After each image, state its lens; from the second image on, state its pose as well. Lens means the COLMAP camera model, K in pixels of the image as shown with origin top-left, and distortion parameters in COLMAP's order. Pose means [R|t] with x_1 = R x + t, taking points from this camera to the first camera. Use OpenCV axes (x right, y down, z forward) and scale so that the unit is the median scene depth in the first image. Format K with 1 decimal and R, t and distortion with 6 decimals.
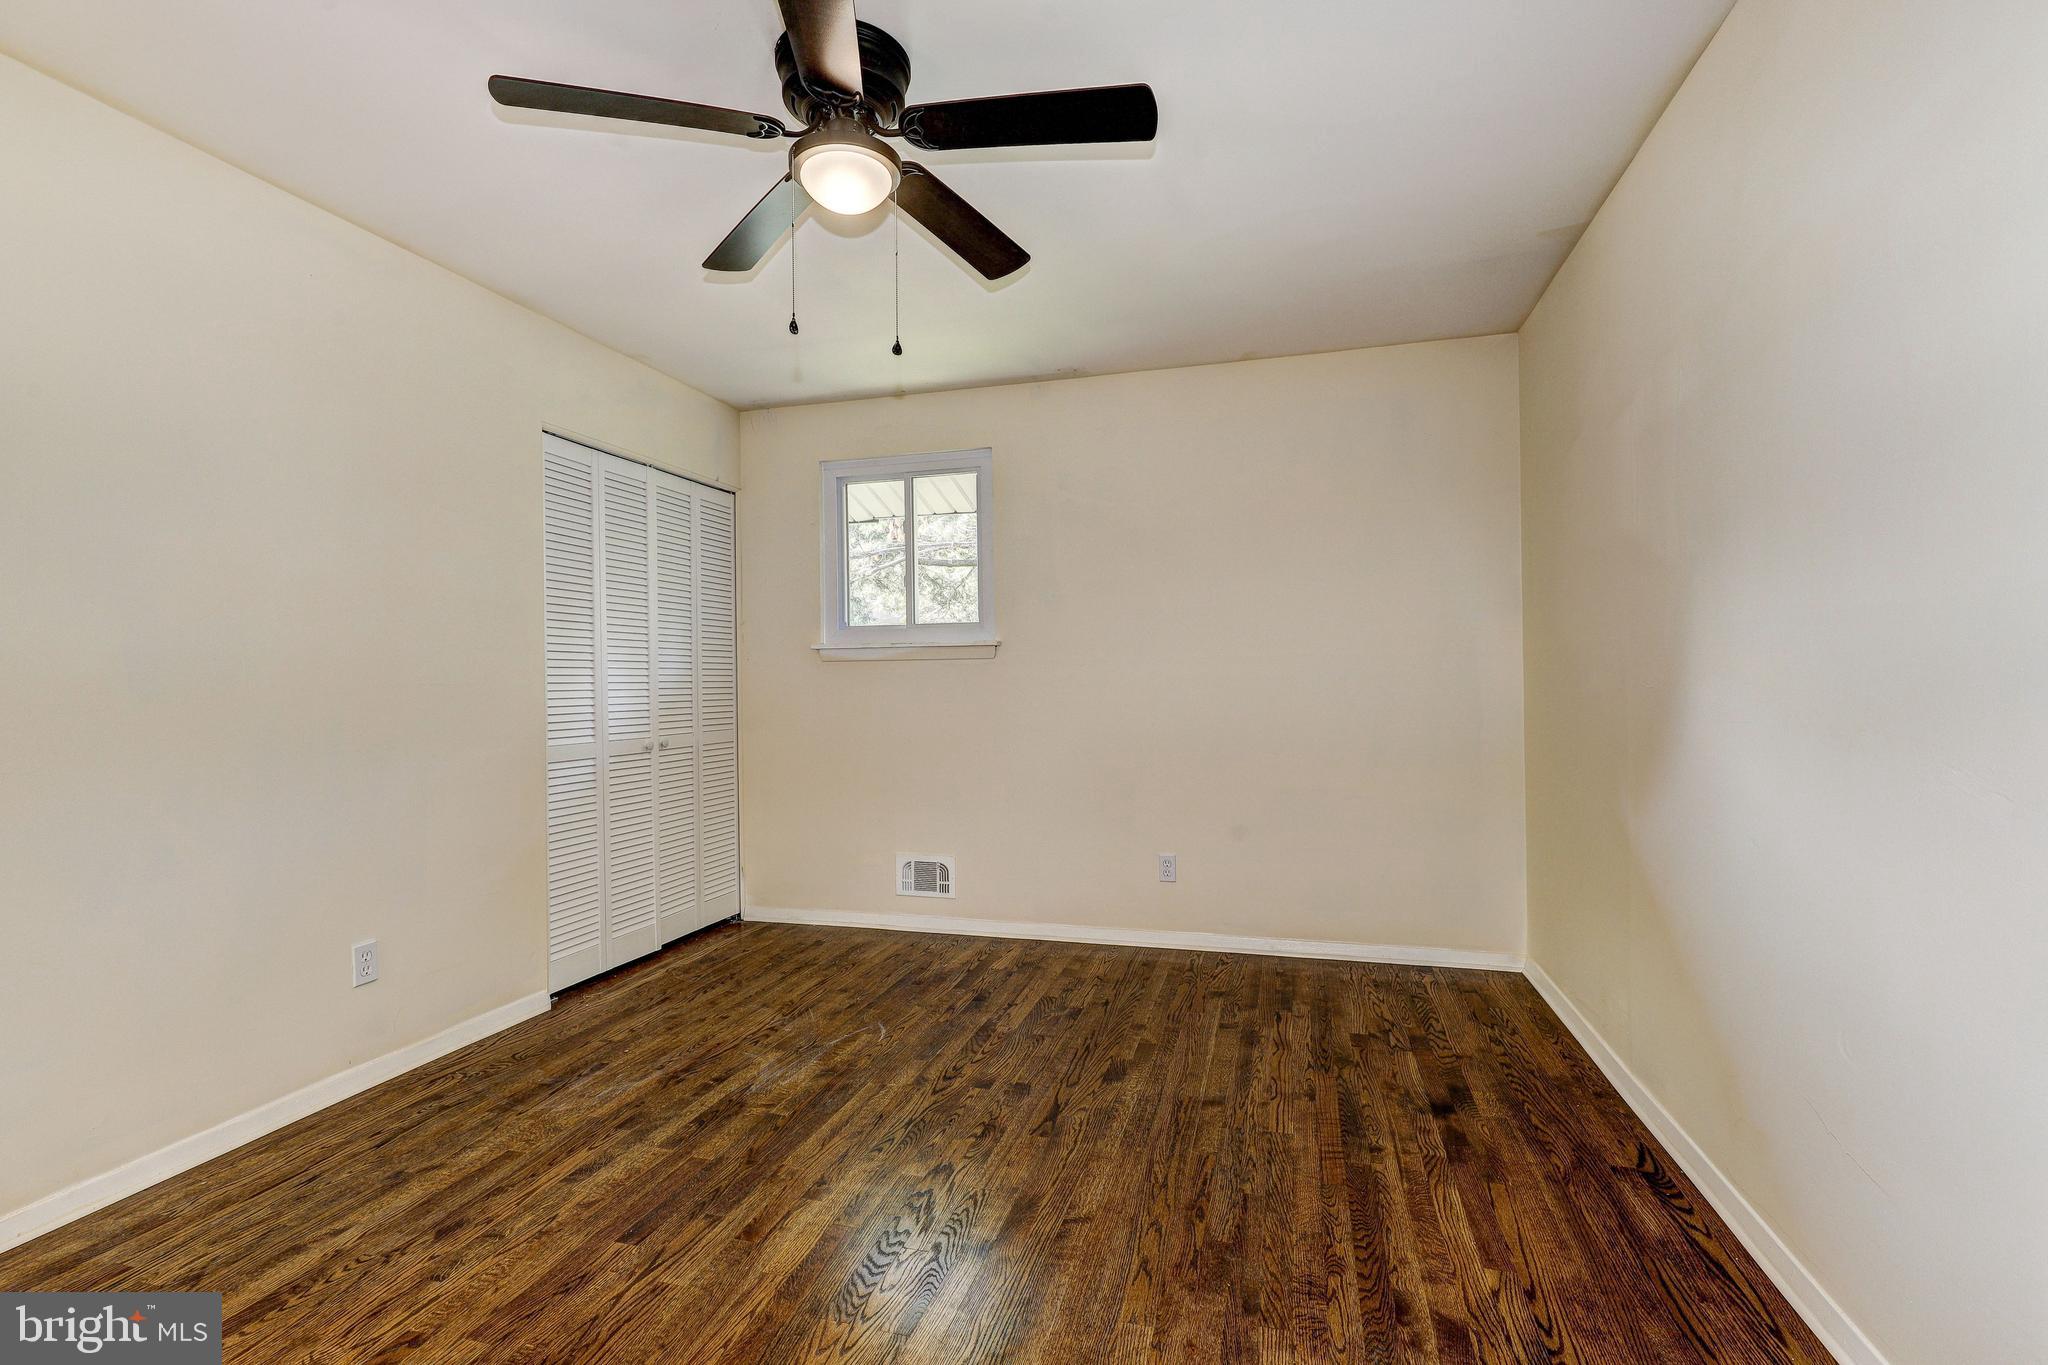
lens RADIAL K [[931.6, 0, 1033.3], [0, 931.6, 677.2], [0, 0, 1]] dist [0.000511, 0.000793]
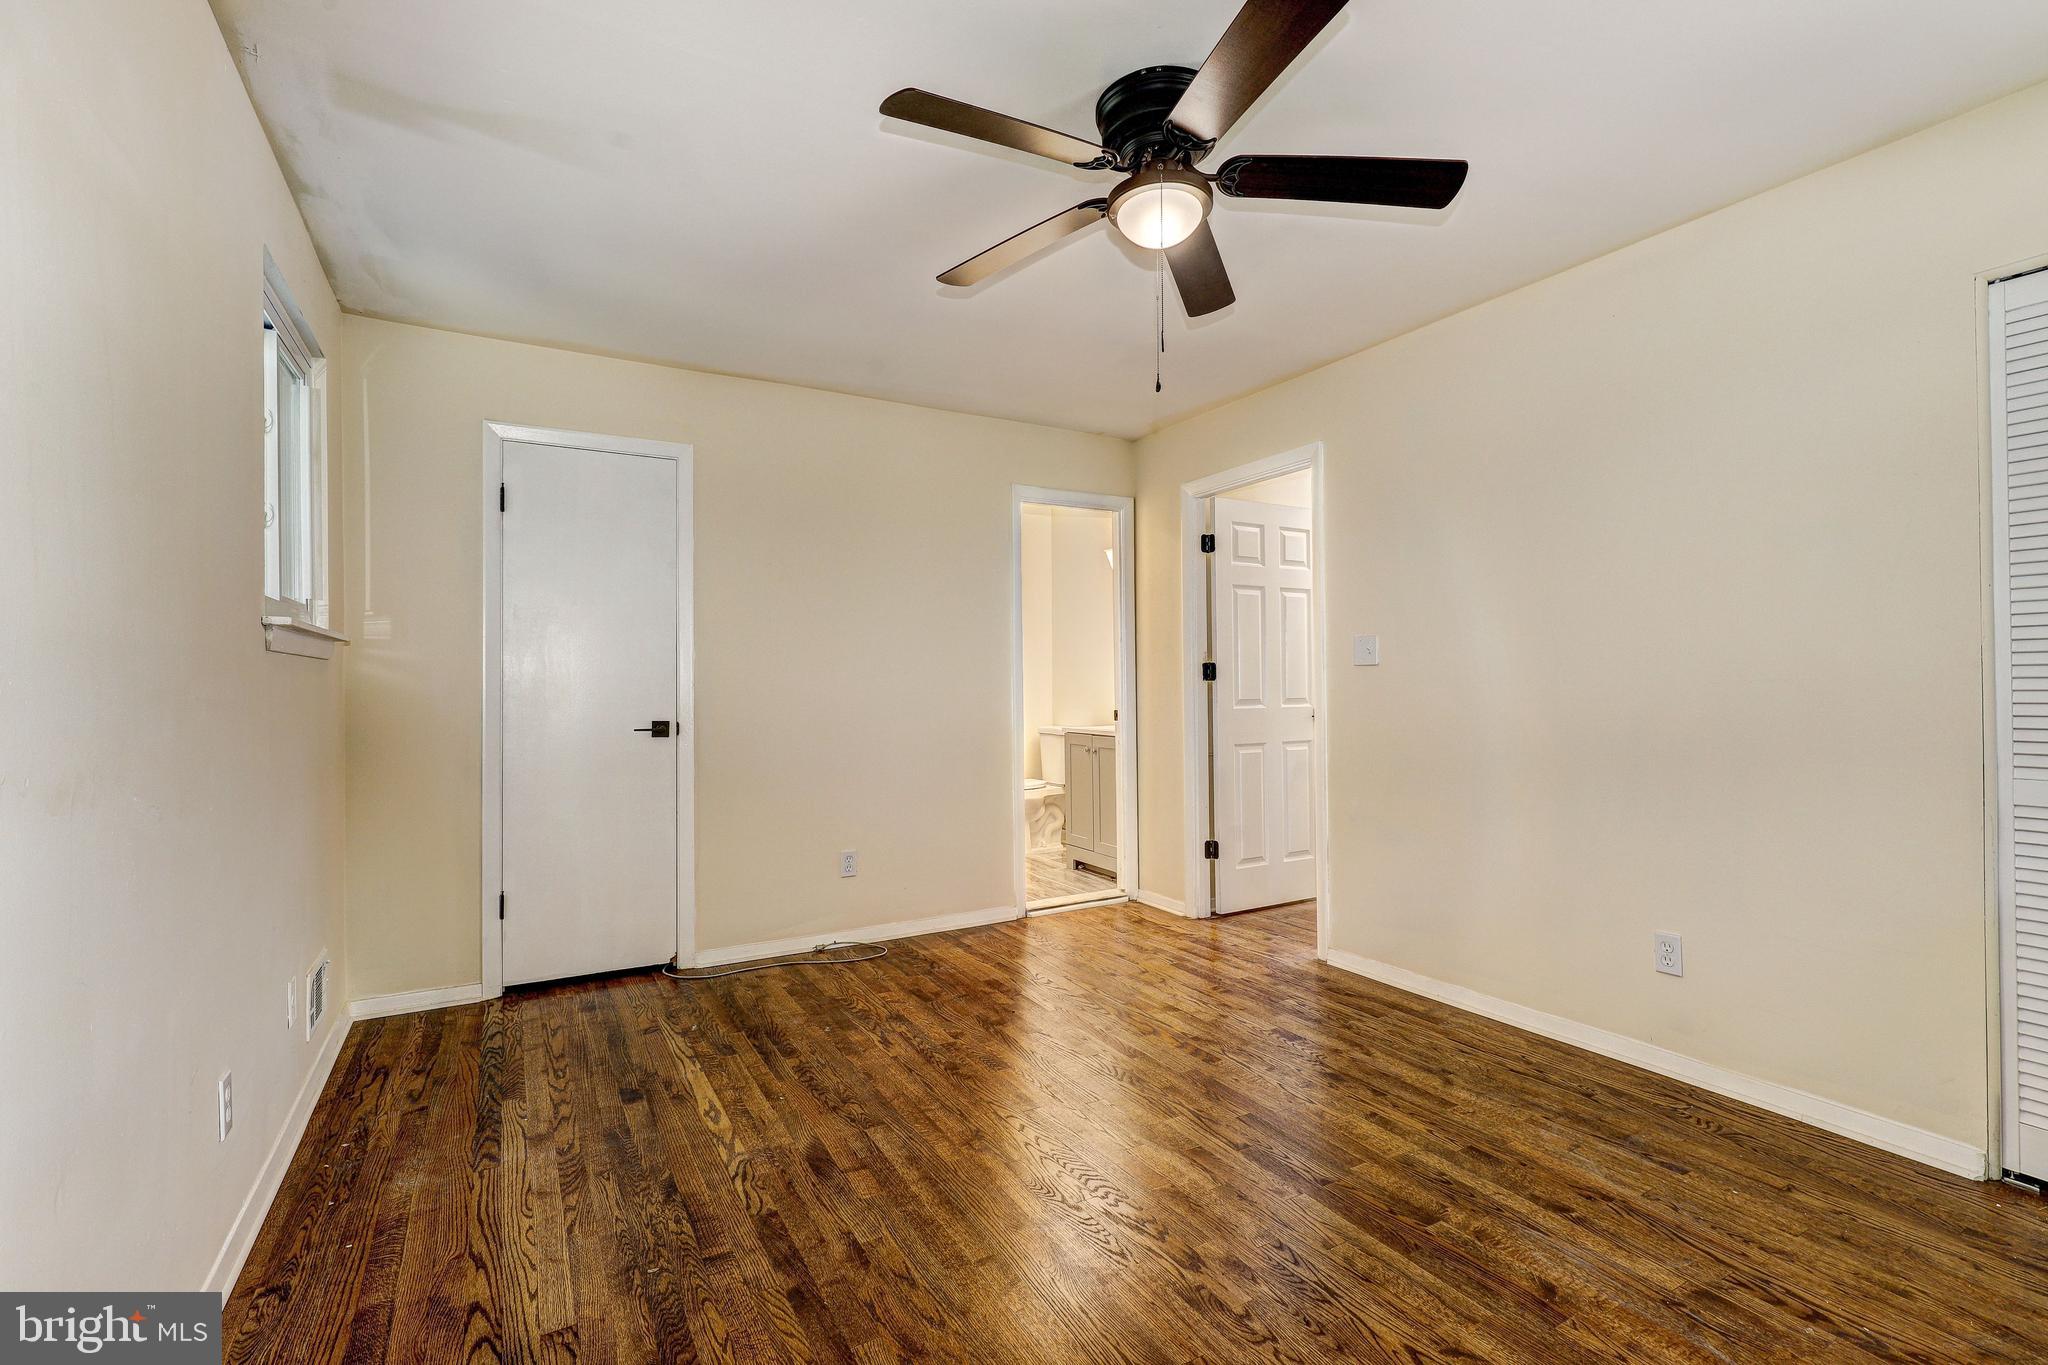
lens RADIAL K [[931.6, 0, 1032.7], [0, 931.6, 682.1], [0, 0, 1]] dist [0.000511, 0.000793]
pose [[-0.703540, 0.016410, -0.710466, 0.557656], [0.021015, 0.999777, 0.002283, -0.009212], [0.710345, -0.013324, -0.703727, 1.385024]]
